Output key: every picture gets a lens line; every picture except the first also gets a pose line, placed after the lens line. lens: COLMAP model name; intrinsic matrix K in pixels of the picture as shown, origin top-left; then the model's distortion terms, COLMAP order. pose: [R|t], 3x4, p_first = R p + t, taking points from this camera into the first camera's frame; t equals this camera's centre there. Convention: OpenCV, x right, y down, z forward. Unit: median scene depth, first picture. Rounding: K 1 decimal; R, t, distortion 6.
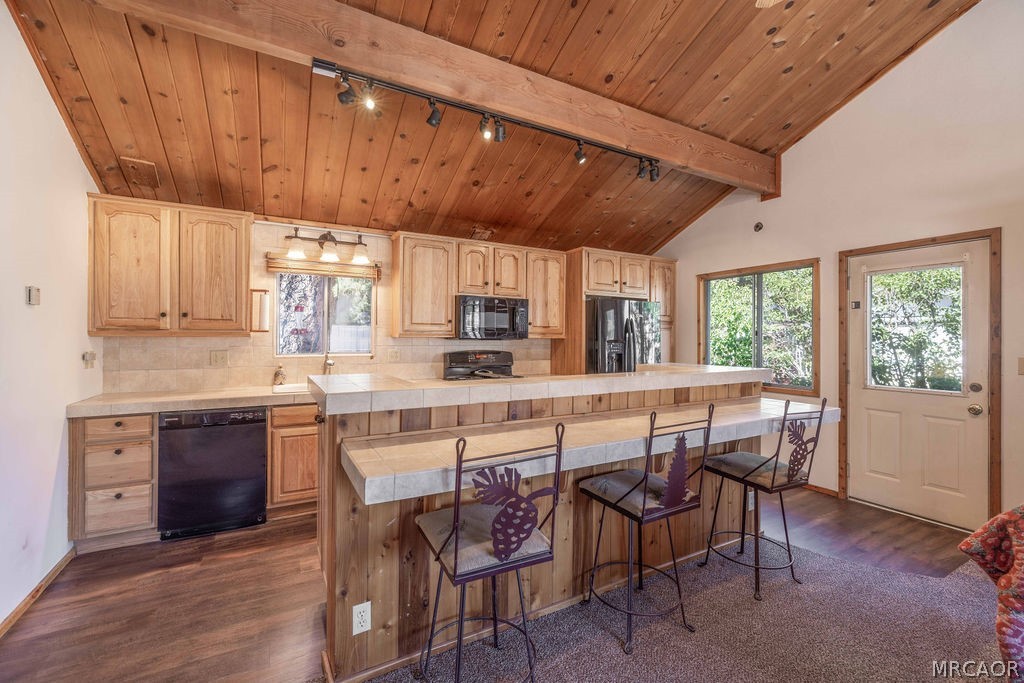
lens RADIAL K [[432.2, 0, 510.2], [0, 432.2, 337.9], [0, 0, 1]] dist [0.003115, 0.000567]
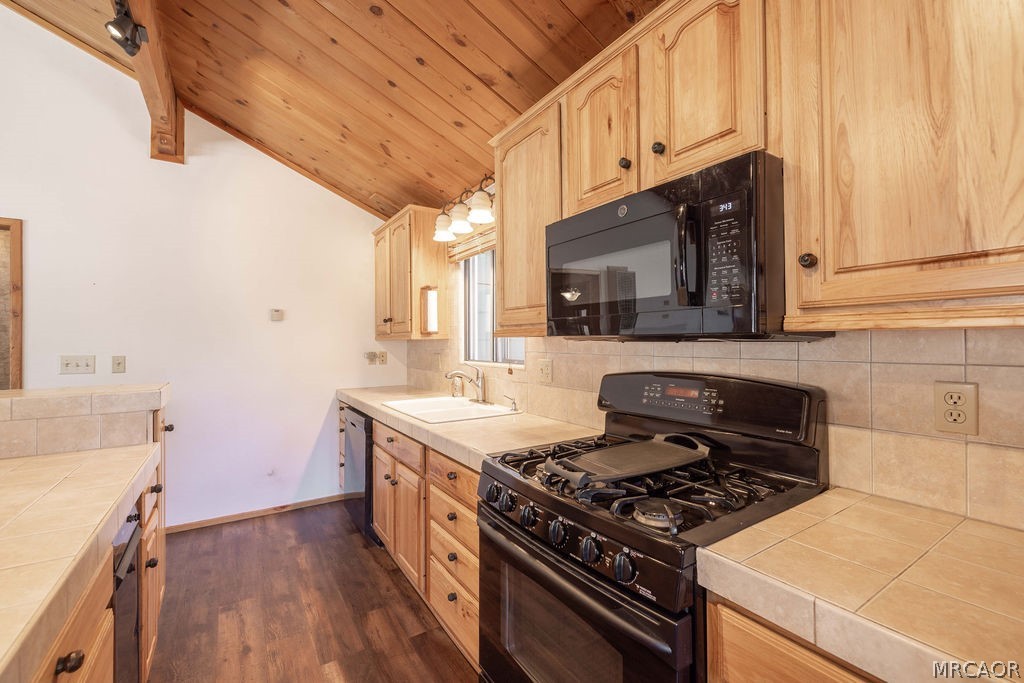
lens RADIAL K [[432.2, 0, 510.2], [0, 432.2, 337.9], [0, 0, 1]] dist [0.003115, 0.000567]
pose [[0.060295, -0.013265, -0.998092, 0.382659], [0.011027, 0.999860, -0.012623, 0.009407], [0.998120, -0.010244, 0.060432, 1.335347]]
